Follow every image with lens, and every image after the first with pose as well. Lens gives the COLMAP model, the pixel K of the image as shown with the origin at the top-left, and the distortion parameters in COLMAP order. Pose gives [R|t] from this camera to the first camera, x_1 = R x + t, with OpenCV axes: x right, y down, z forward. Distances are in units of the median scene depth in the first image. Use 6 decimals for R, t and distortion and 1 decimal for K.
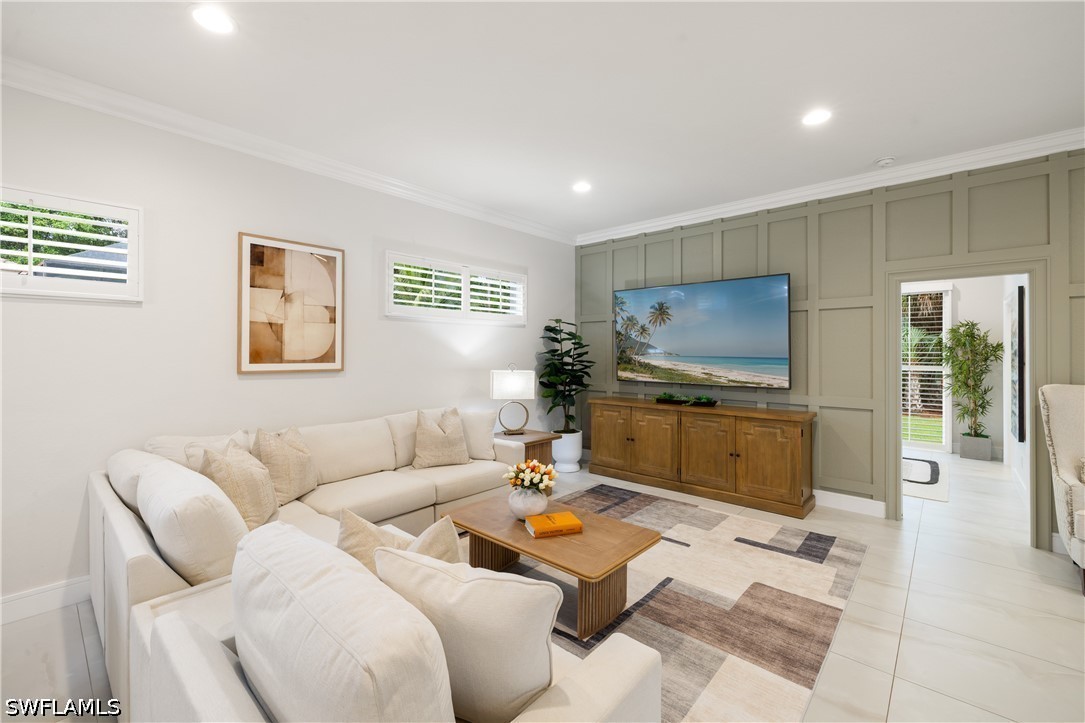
lens RADIAL K [[459.3, 0, 538.3], [0, 459.3, 350.2], [0, 0, 1]] dist [0.014875, -0.000833]
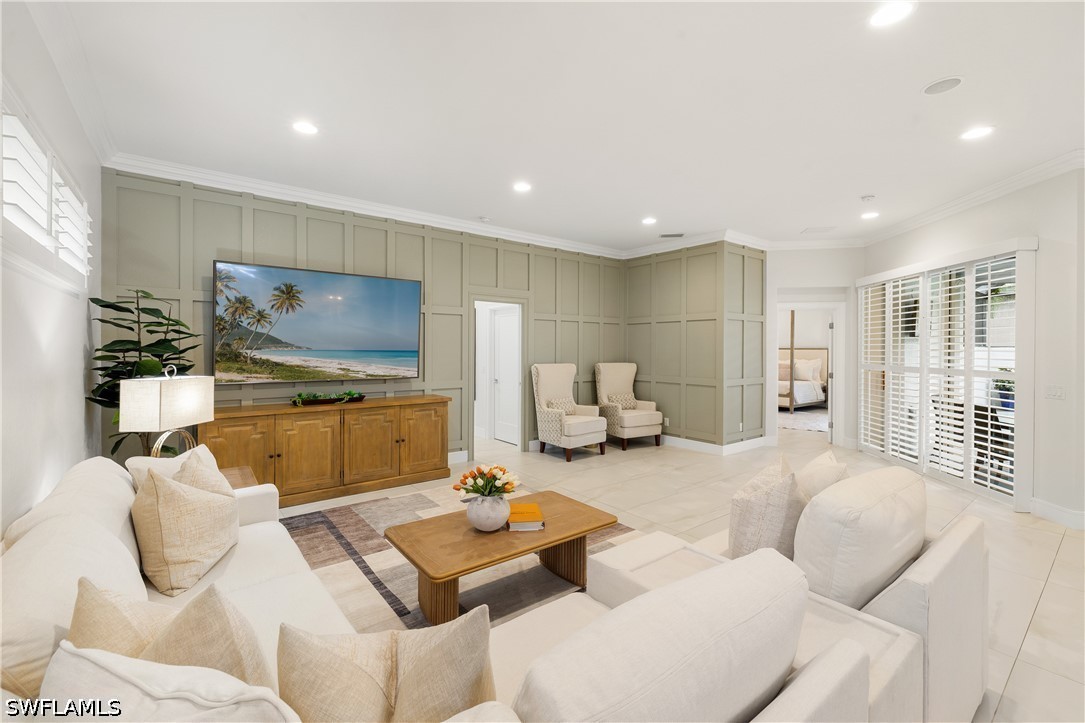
lens RADIAL K [[459.3, 0, 538.5], [0, 459.3, 359.7], [0, 0, 1]] dist [0.014875, -0.000833]
pose [[0.172291, -0.020194, 0.984839, -0.559959], [-0.009316, 0.999712, 0.022128, 0.007698], [-0.985002, -0.012987, 0.172053, 0.473235]]
